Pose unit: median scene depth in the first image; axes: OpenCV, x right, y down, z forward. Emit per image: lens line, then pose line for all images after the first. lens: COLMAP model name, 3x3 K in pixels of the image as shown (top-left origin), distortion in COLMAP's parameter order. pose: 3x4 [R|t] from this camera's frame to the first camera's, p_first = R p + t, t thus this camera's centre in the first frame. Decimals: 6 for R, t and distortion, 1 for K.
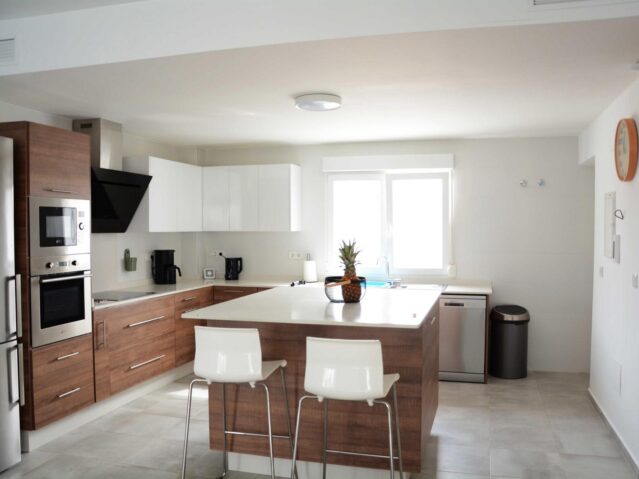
lens RADIAL K [[575.8, 0, 327.3], [0, 575.8, 247.5], [0, 0, 1]] dist [-0.145590, 0.119957]
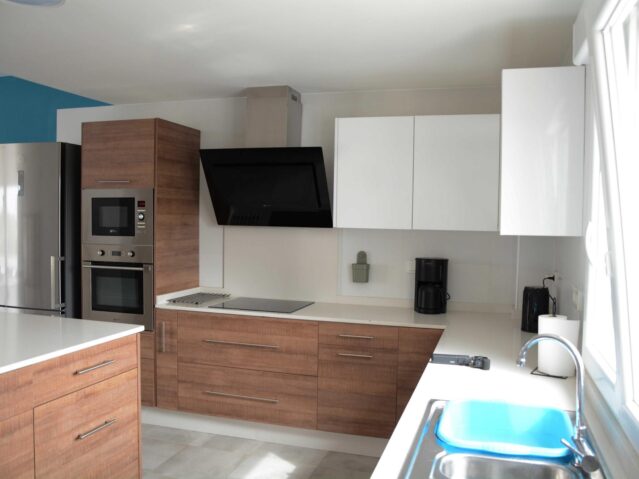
lens RADIAL K [[575.8, 0, 327.3], [0, 575.8, 247.5], [0, 0, 1]] dist [-0.145590, 0.119957]
pose [[-0.024271, 0.046342, -0.998631, 0.390002], [-0.051366, 0.997548, 0.047540, -0.035789], [0.998385, 0.052450, -0.021831, 1.007718]]
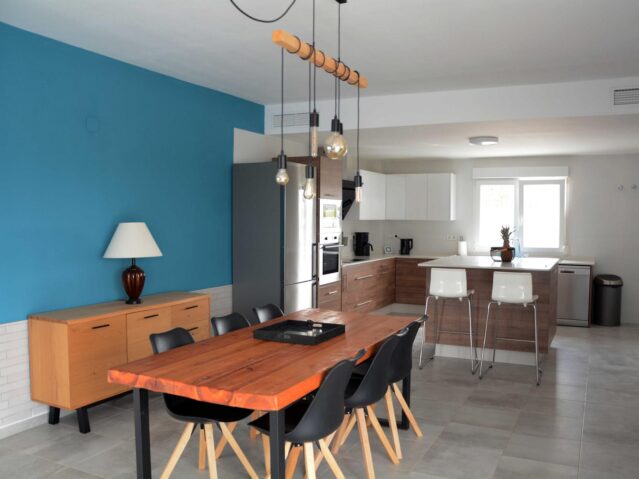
lens RADIAL K [[575.8, 0, 327.3], [0, 575.8, 247.5], [0, 0, 1]] dist [-0.145590, 0.119957]
pose [[0.983107, 0.014510, -0.182454, -0.117588], [-0.011207, 0.999754, 0.019123, 0.017371], [0.182686, -0.016755, 0.983028, -0.515138]]
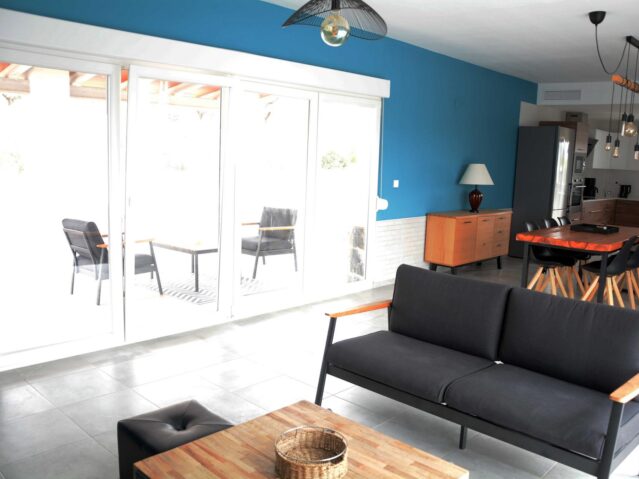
lens RADIAL K [[575.8, 0, 327.3], [0, 575.8, 247.5], [0, 0, 1]] dist [-0.145590, 0.119957]
pose [[0.886929, 0.104577, -0.449912, -0.226678], [-0.051391, 0.990327, 0.128881, 0.041795], [0.459038, -0.091187, 0.883724, -1.156117]]
